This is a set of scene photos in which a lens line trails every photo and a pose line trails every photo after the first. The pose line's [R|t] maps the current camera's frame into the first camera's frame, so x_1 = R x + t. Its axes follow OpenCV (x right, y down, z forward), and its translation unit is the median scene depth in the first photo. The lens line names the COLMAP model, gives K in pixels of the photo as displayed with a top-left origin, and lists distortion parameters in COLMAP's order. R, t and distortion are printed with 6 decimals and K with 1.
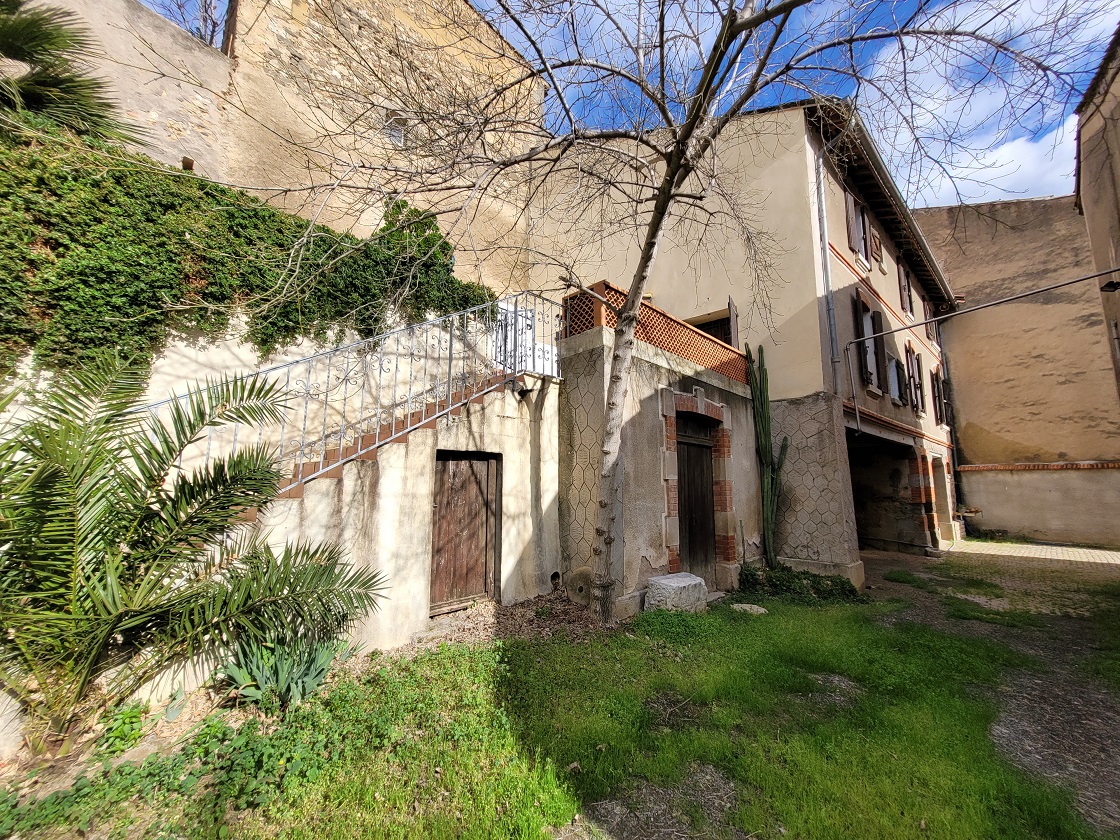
lens RADIAL K [[438.9, 0, 560.0], [0, 438.9, 420.0], [0, 0, 1]] dist [0.000879, 0.000057]
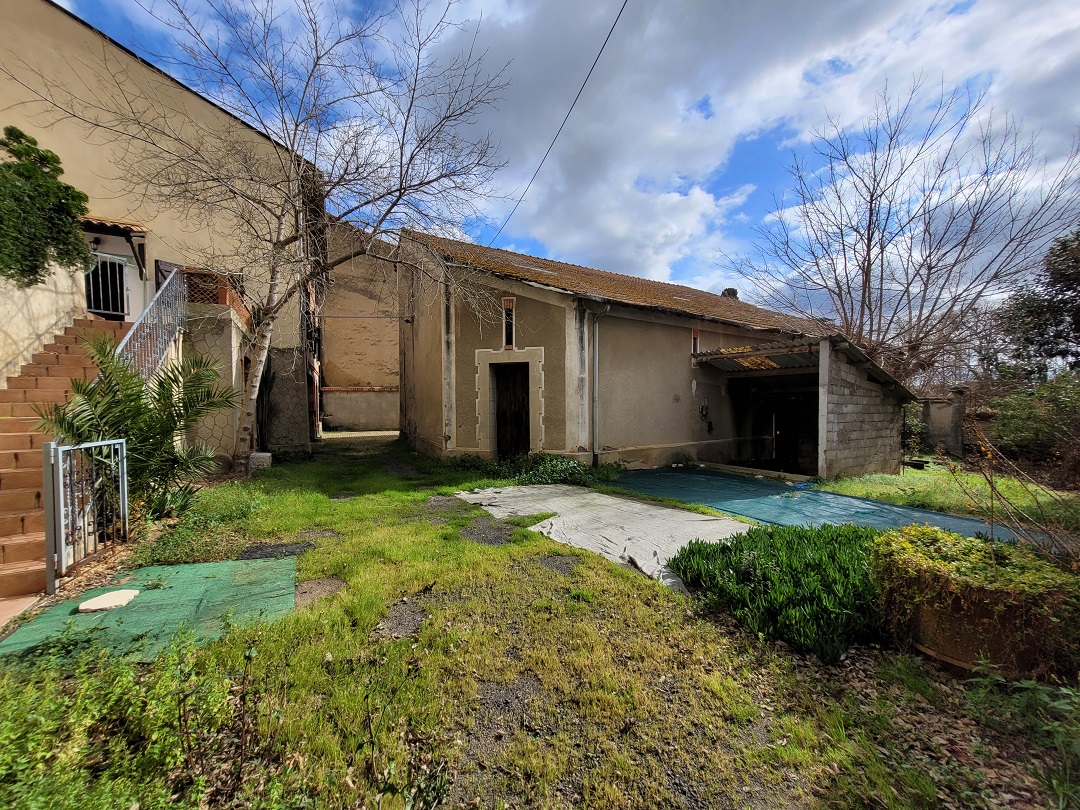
lens RADIAL K [[423.3, 0, 540.0], [0, 423.3, 405.0], [0, 0, 1]] dist [0.000879, 0.000057]
pose [[0.277964, -0.017565, 0.960431, -0.371461], [-0.139146, 0.988551, 0.058351, -0.034946], [-0.950460, -0.149860, 0.272338, -0.186693]]
